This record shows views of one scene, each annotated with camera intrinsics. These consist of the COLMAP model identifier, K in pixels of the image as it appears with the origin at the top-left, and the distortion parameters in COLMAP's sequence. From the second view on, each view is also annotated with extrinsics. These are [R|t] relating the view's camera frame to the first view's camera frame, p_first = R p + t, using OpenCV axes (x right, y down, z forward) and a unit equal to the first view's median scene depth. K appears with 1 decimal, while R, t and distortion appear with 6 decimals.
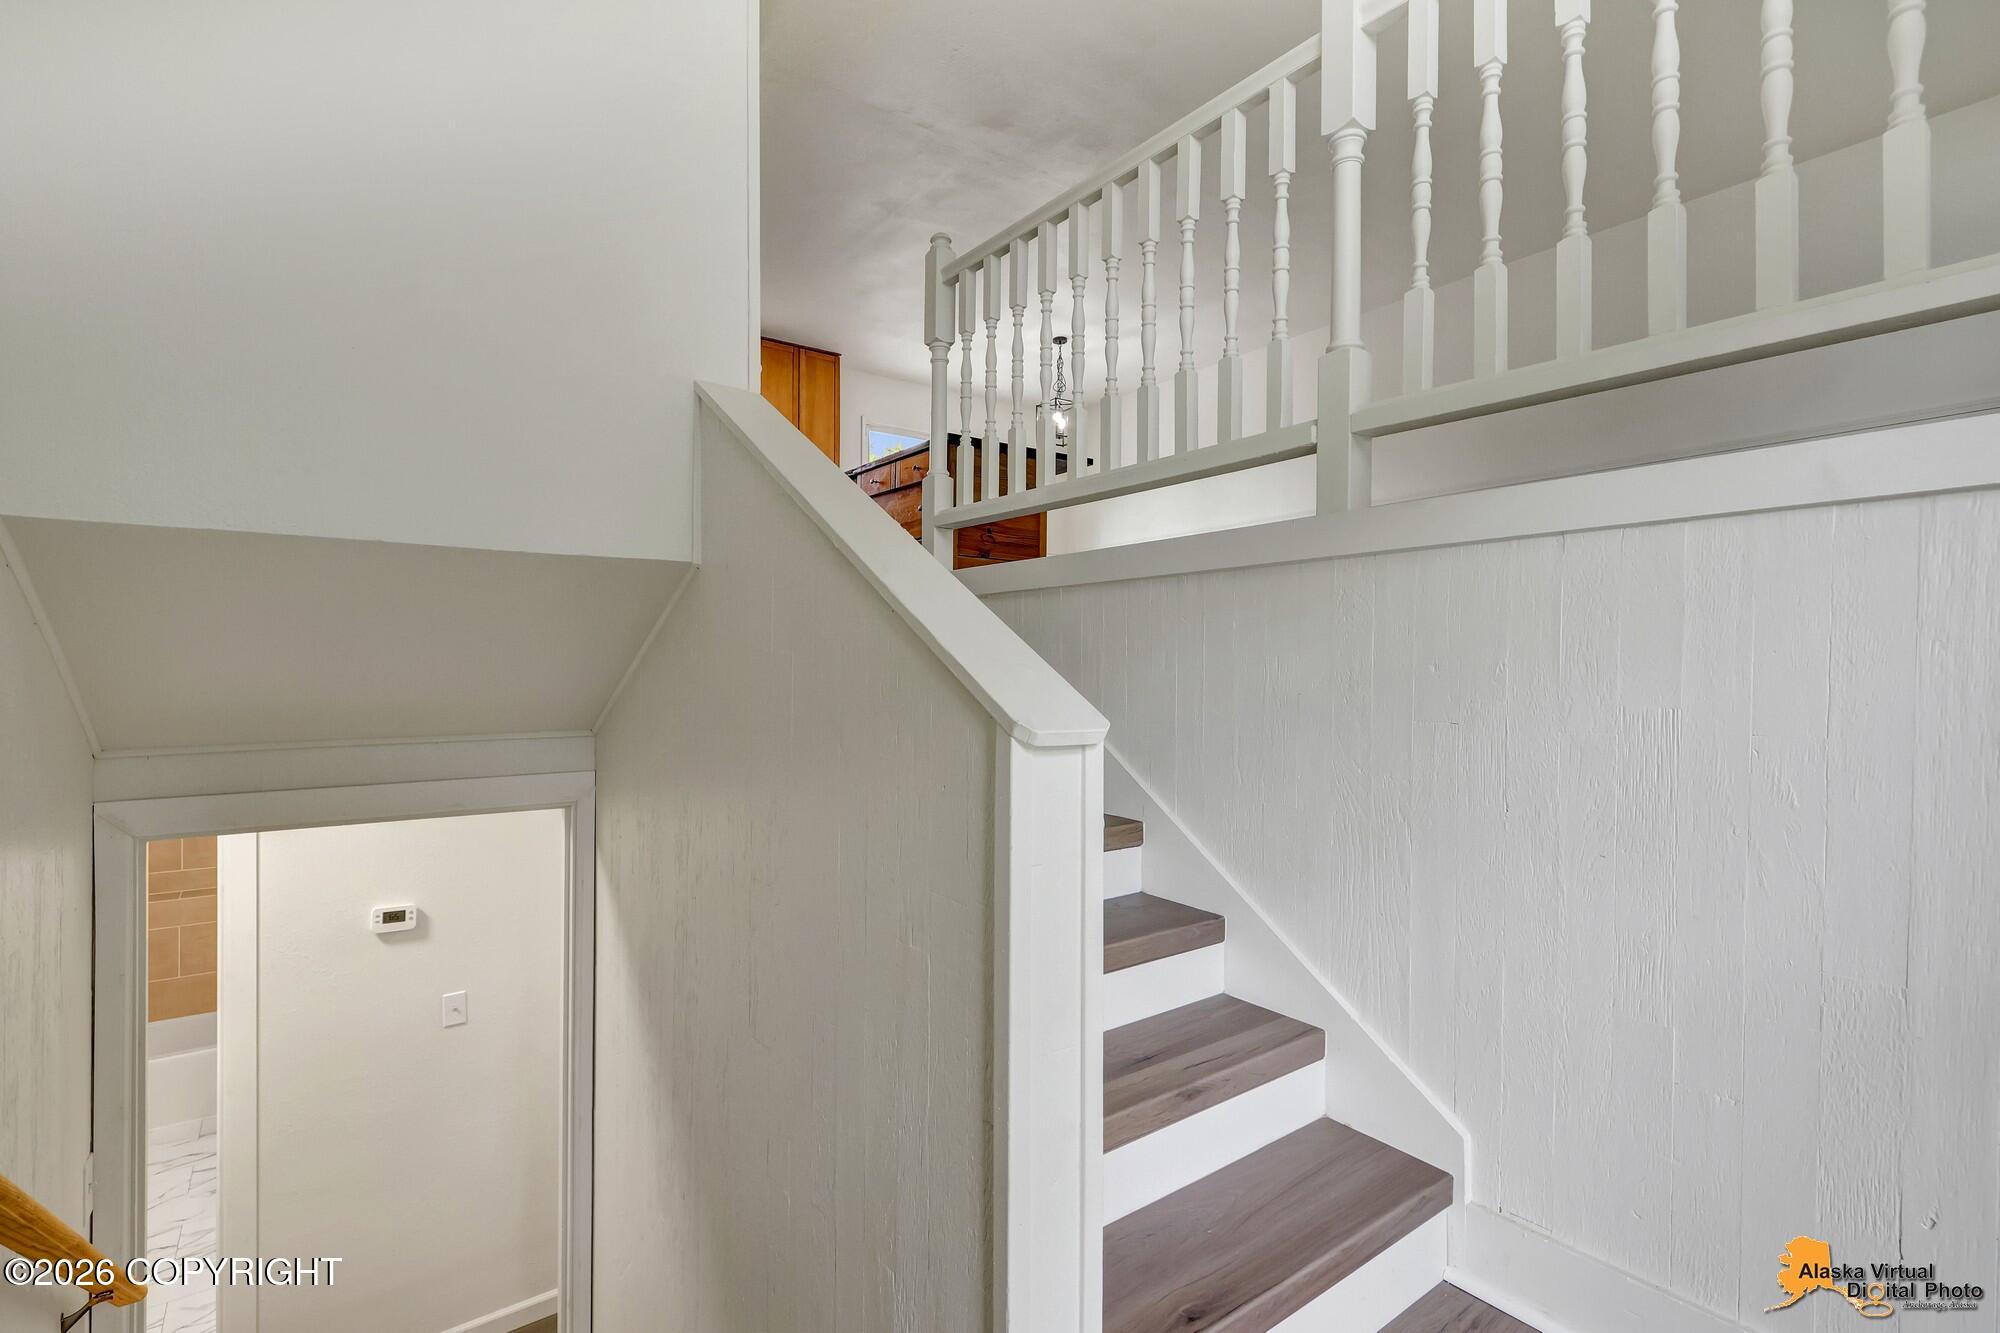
lens RADIAL K [[941.4, 0, 997.7], [0, 941.4, 672.0], [0, 0, 1]] dist [0.004103, -0.000609]
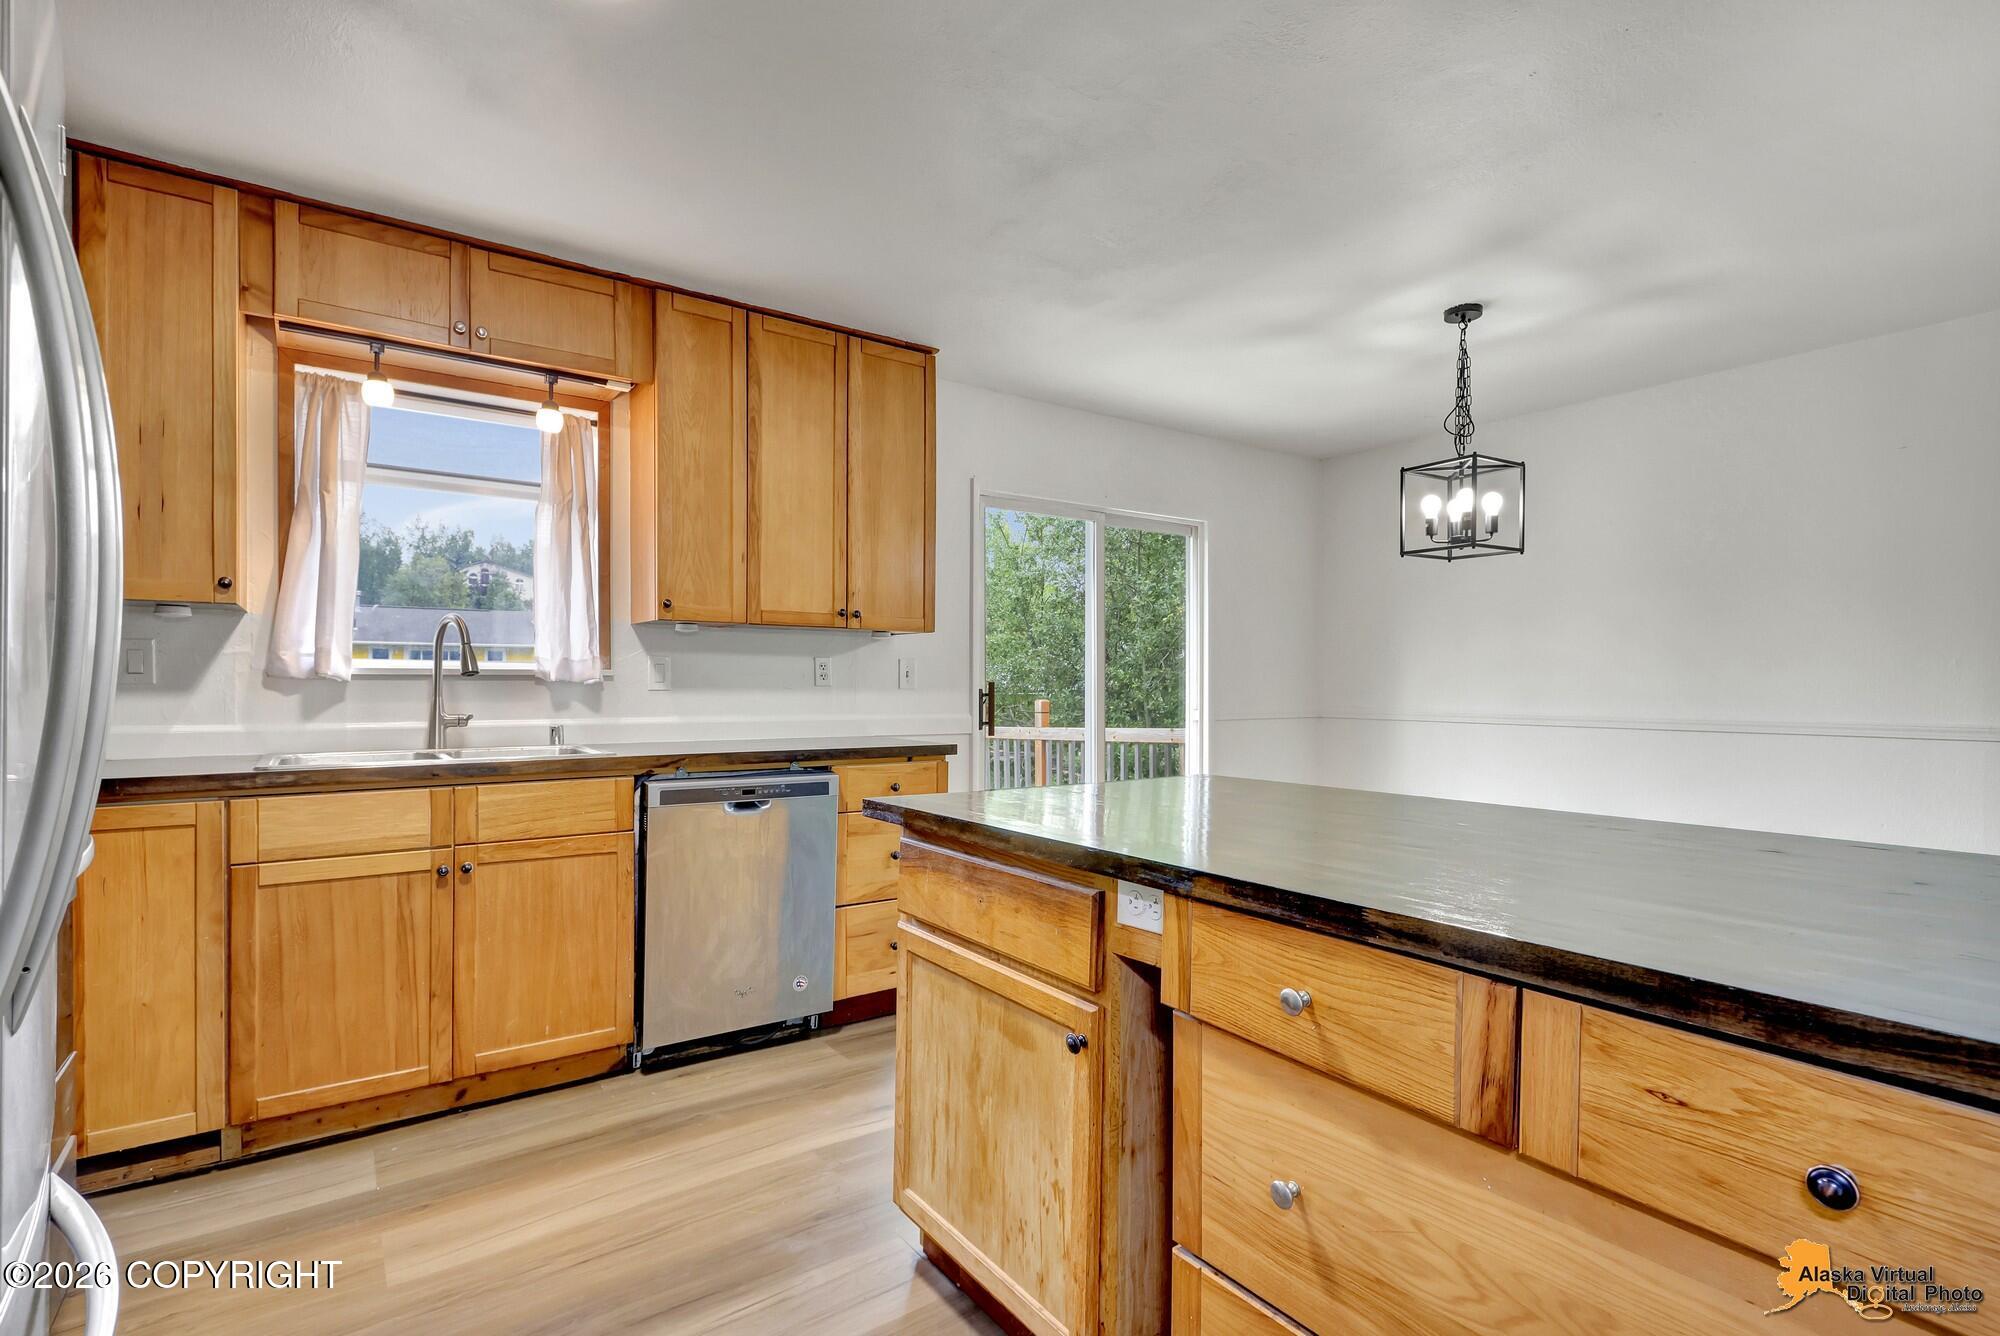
lens RADIAL K [[938.7, 0, 996.3], [0, 938.7, 685.2], [0, 0, 1]] dist [0.002213, 0.000070]
pose [[0.999678, 0.006487, -0.024540, -0.128506], [-0.006414, 0.999975, 0.003086, -0.180342], [0.024559, -0.002928, 0.999694, 0.557349]]
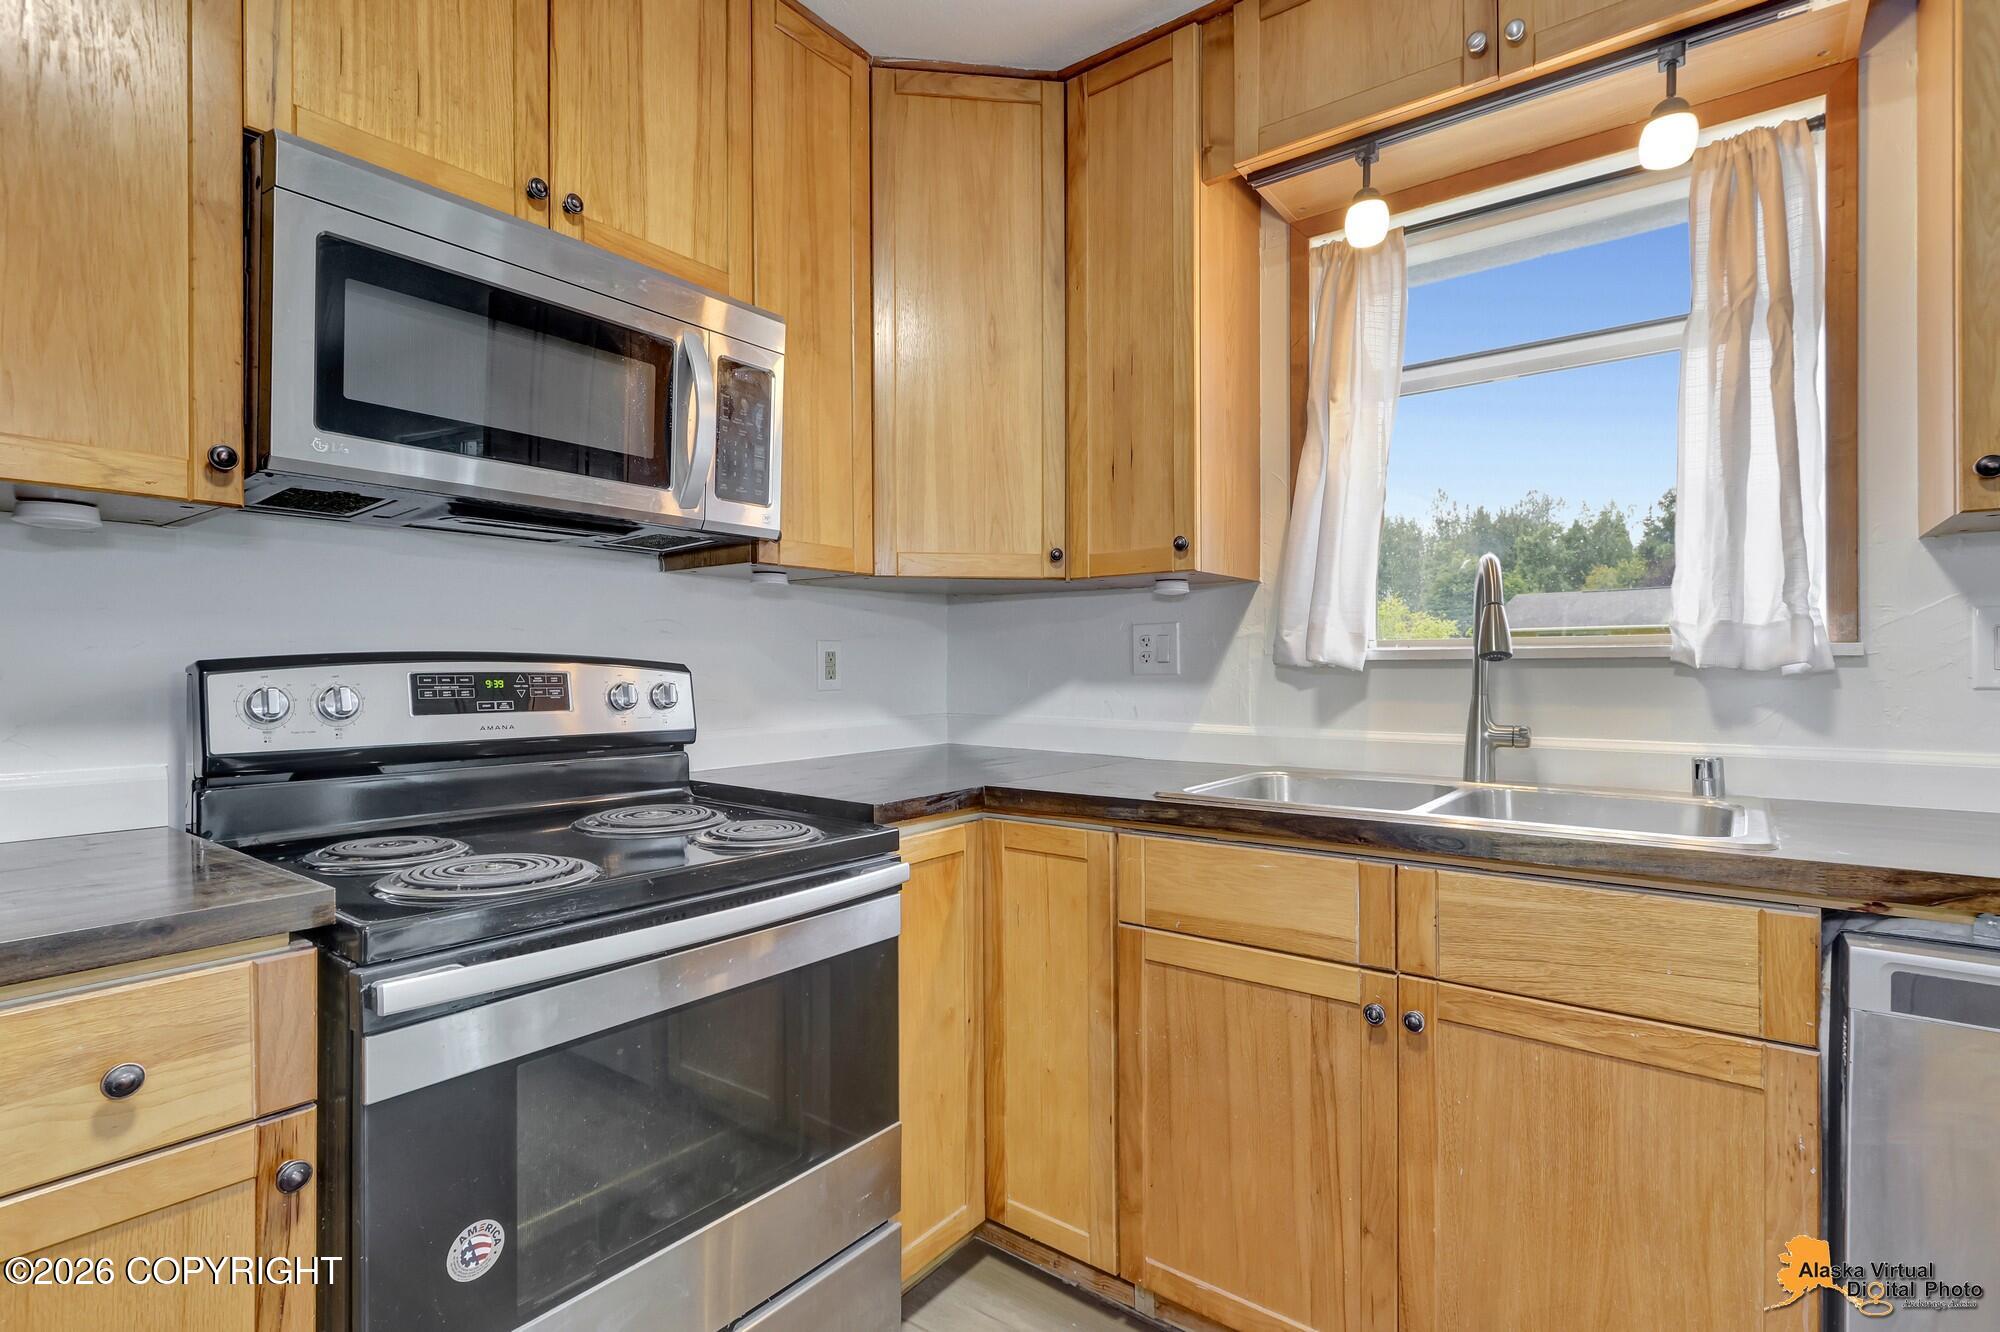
lens RADIAL K [[949.6, 0, 992.6], [0, 949.6, 673.5], [0, 0, 1]] dist [0.021785, -0.016303]
pose [[0.261143, 0.006744, -0.965277, -0.168067], [0.003489, 0.999962, 0.007931, -0.180625], [0.965294, -0.005439, 0.261109, 0.746388]]
